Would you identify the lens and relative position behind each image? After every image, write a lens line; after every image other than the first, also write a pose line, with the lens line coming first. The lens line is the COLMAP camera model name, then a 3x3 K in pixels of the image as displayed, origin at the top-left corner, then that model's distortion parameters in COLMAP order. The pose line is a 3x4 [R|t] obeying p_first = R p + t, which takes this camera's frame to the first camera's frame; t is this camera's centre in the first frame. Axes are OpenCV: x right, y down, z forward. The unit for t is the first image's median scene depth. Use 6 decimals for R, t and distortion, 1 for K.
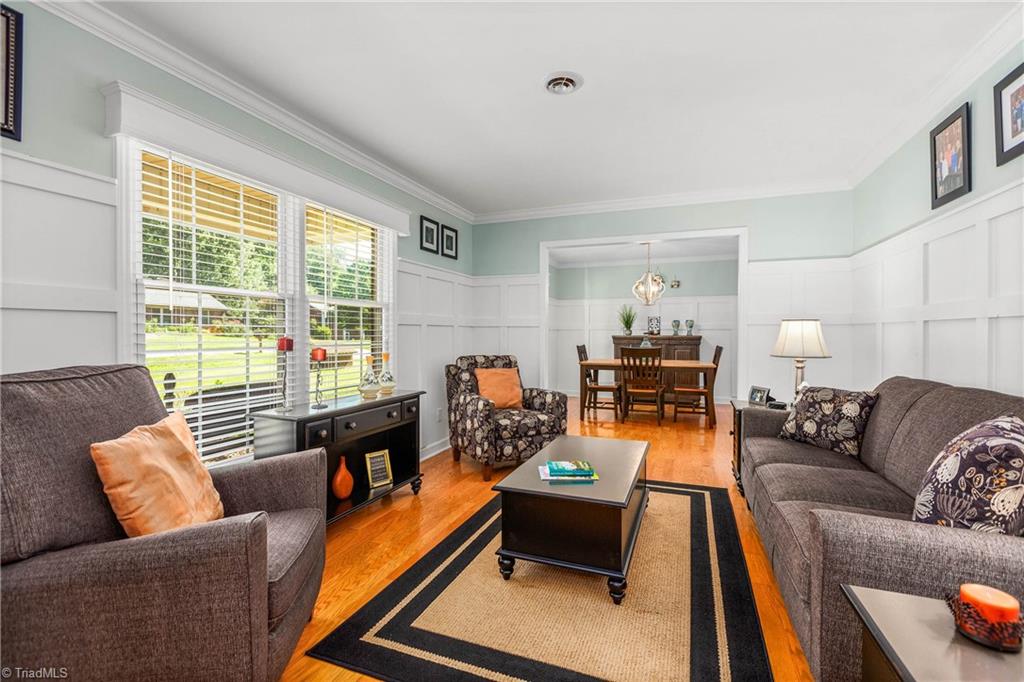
lens RADIAL K [[465.1, 0, 511.3], [0, 465.1, 330.9], [0, 0, 1]] dist [-0.001427, -0.000235]
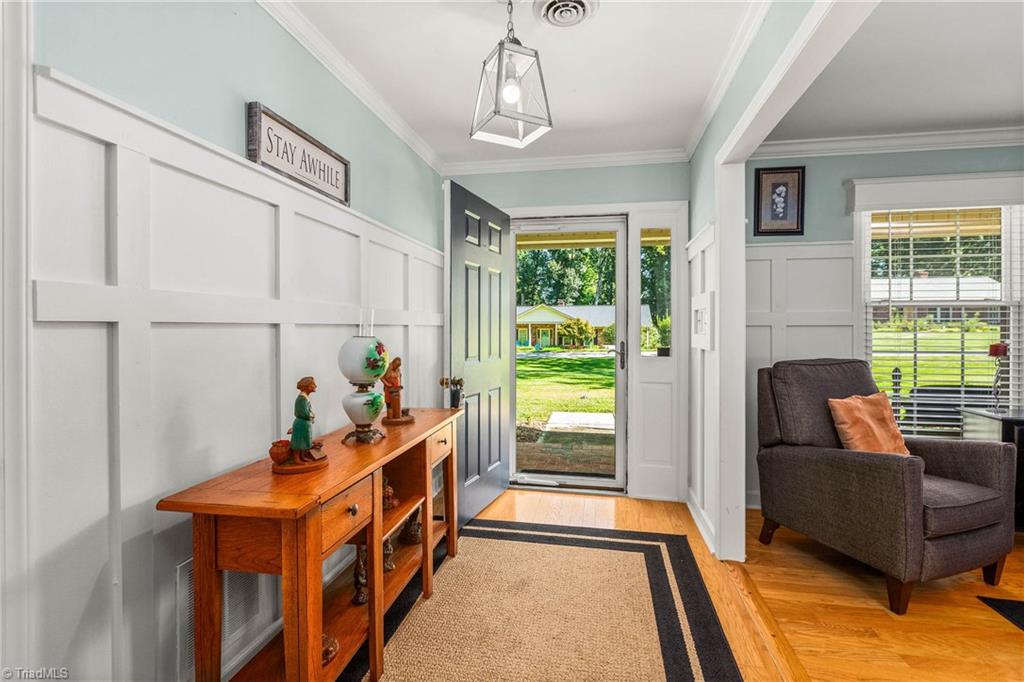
lens RADIAL K [[465.2, 0, 513.1], [0, 465.2, 331.4], [0, 0, 1]] dist [-0.009271, -0.000877]
pose [[0.177732, 0.012235, -0.984003, 0.564658], [-0.000132, 0.999923, 0.012409, -0.045308], [0.984079, -0.002076, 0.177720, -0.475871]]
